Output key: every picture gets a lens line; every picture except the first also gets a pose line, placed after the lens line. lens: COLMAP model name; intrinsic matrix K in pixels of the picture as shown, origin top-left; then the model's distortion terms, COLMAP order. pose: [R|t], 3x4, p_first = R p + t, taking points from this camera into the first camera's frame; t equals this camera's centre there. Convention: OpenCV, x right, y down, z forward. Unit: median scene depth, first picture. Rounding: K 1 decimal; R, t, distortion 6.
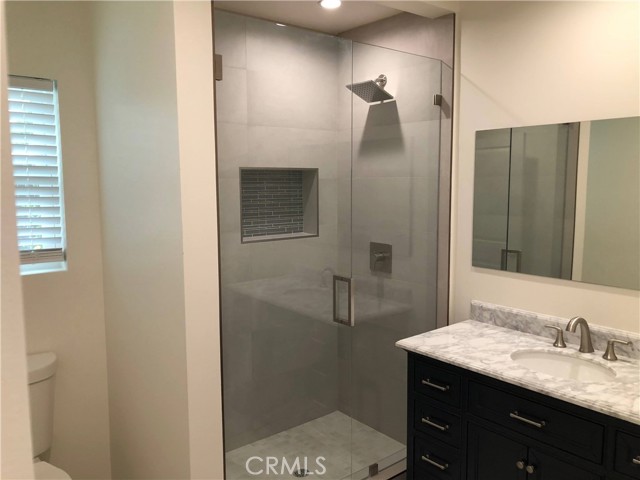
lens RADIAL K [[522.7, 0, 320.5], [0, 522.7, 231.9], [0, 0, 1]] dist [0.034487, -0.034812]
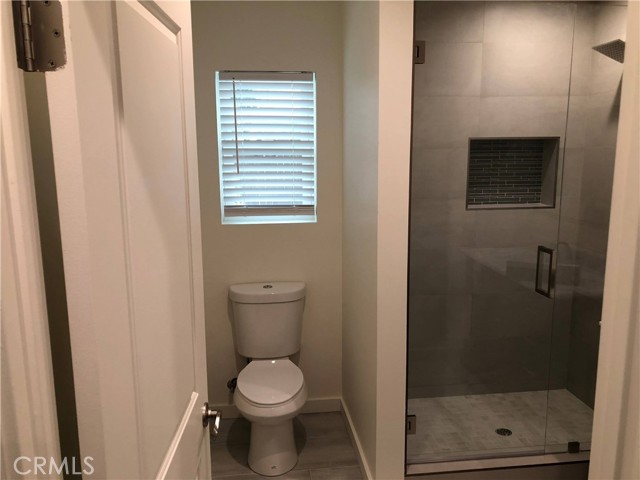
lens RADIAL K [[522.7, 0, 320.5], [0, 522.7, 231.9], [0, 0, 1]] dist [0.034487, -0.034812]
pose [[0.844231, 0.080641, -0.529878, 0.163245], [-0.047120, 0.995956, 0.076498, -0.001471], [0.533904, -0.039614, 0.844617, -0.059757]]
